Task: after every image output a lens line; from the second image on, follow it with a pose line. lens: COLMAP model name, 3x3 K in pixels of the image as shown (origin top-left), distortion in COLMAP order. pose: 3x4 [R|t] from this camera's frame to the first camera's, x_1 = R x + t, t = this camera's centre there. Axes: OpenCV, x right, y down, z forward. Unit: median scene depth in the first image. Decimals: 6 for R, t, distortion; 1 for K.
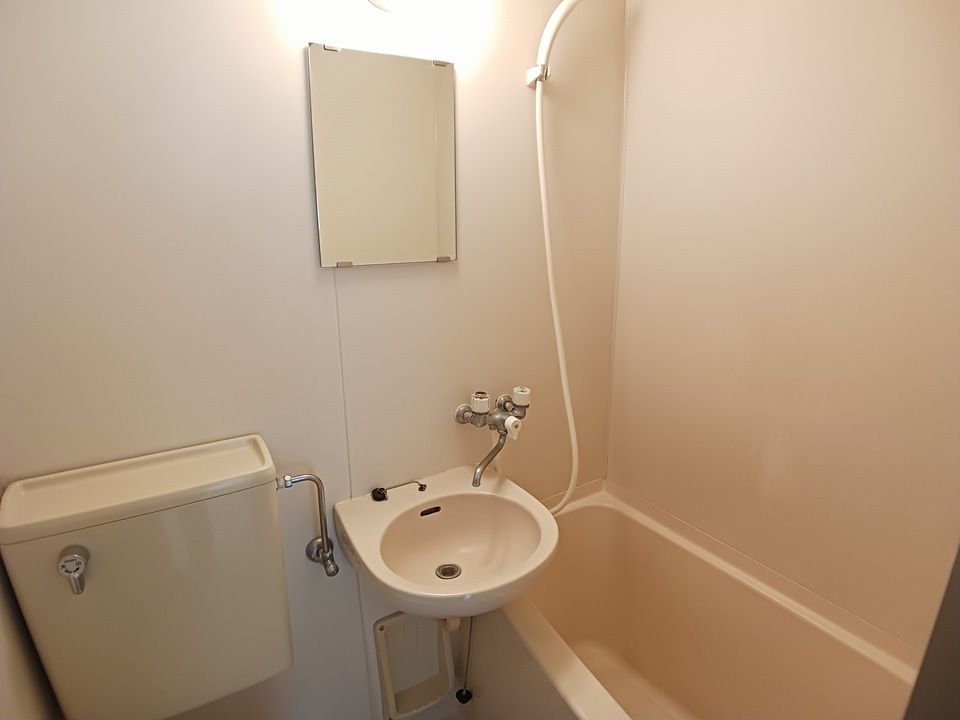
lens RADIAL K [[533.4, 0, 478.1], [0, 533.4, 354.9], [0, 0, 1]] dist [-0.098545, 0.020314]
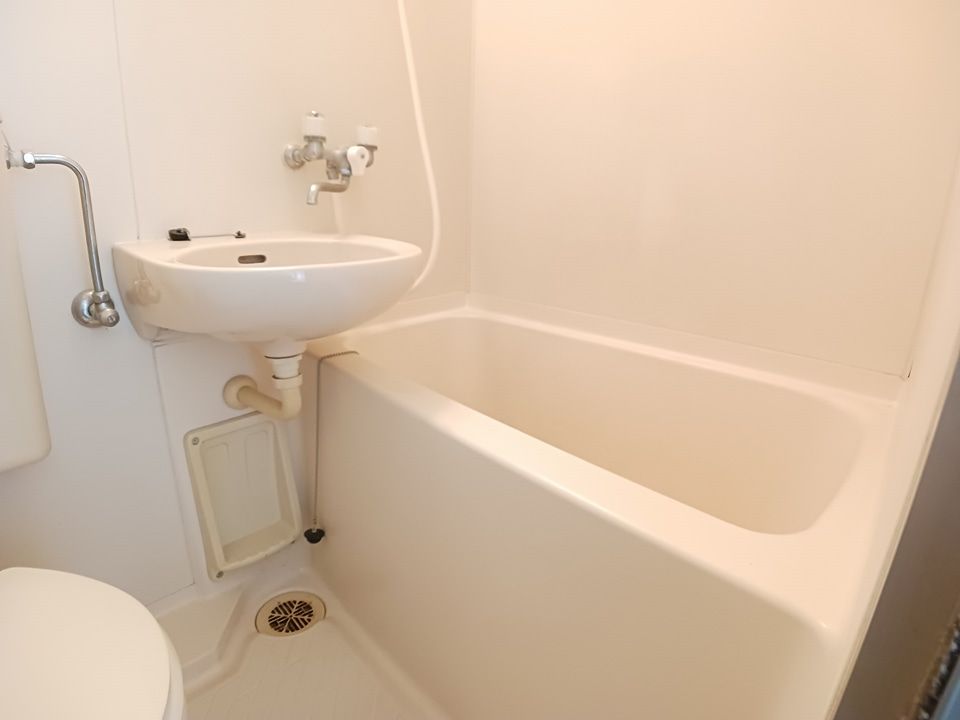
lens RADIAL K [[533.4, 0, 478.1], [0, 533.4, 354.9], [0, 0, 1]] dist [-0.098545, 0.020314]
pose [[0.959965, -0.047840, 0.276005, 0.006615], [0.034494, 0.997998, 0.053009, 0.375463], [-0.277988, -0.041366, 0.959693, 0.168653]]
